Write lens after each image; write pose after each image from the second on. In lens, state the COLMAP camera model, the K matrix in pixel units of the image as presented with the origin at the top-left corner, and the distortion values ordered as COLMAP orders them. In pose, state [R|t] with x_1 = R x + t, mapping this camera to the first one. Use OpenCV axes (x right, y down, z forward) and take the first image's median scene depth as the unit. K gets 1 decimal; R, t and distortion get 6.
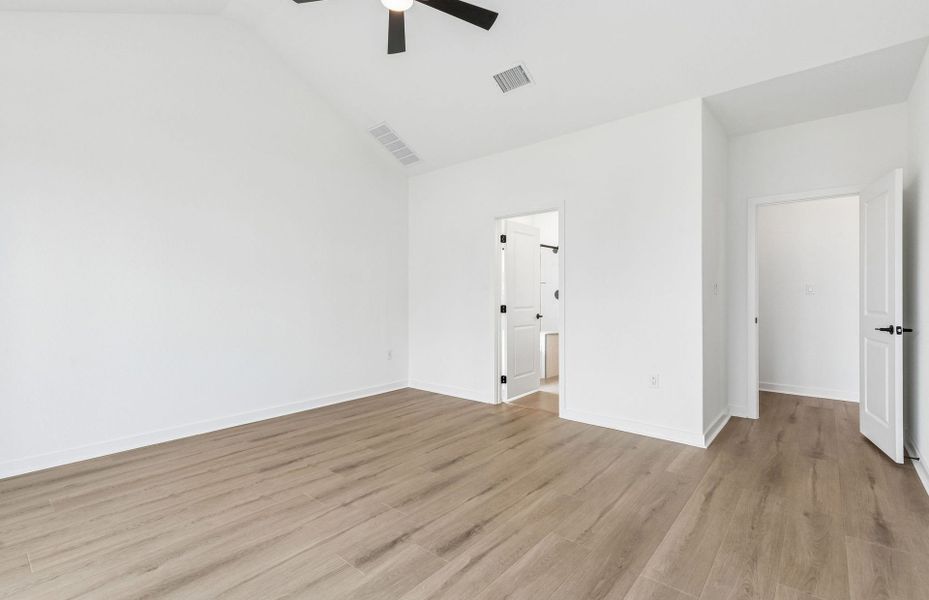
lens RADIAL K [[425.5, 0, 463.1], [0, 425.5, 292.2], [0, 0, 1]] dist [0.012960, -0.001388]
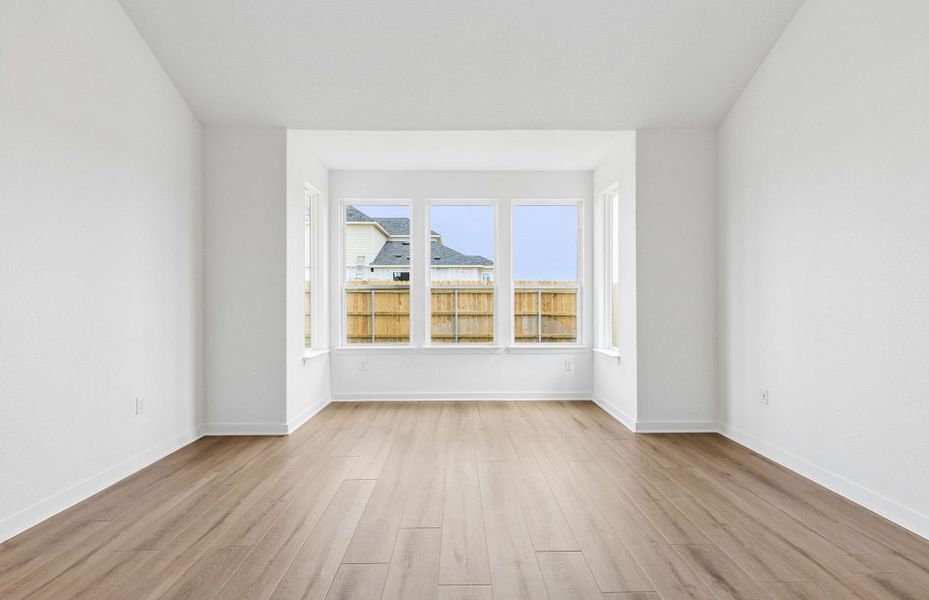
lens RADIAL K [[425.5, 0, 463.4], [0, 425.5, 300.9], [0, 0, 1]] dist [0.012960, -0.001388]
pose [[-0.755952, 0.004483, -0.654612, 0.242508], [0.010951, 0.999923, -0.005799, 0.012511], [0.654536, -0.011552, -0.755943, 1.172133]]
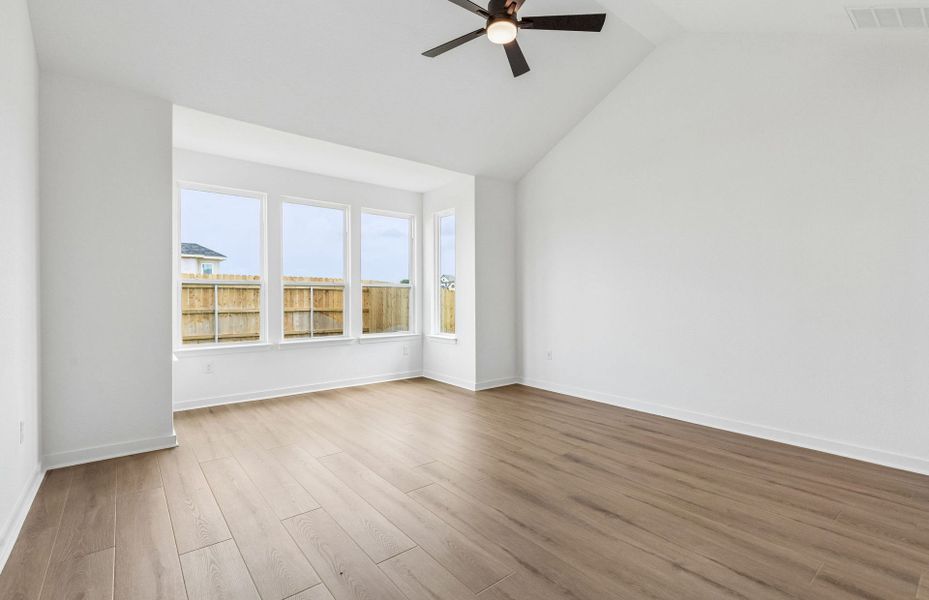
lens RADIAL K [[425.5, 0, 467.7], [0, 425.5, 304.8], [0, 0, 1]] dist [0.012960, -0.001388]
pose [[-0.188068, 0.021745, -0.981915, 0.745794], [0.010635, 0.999741, 0.020103, 0.004996], [0.982098, -0.006662, -0.188251, 0.871074]]
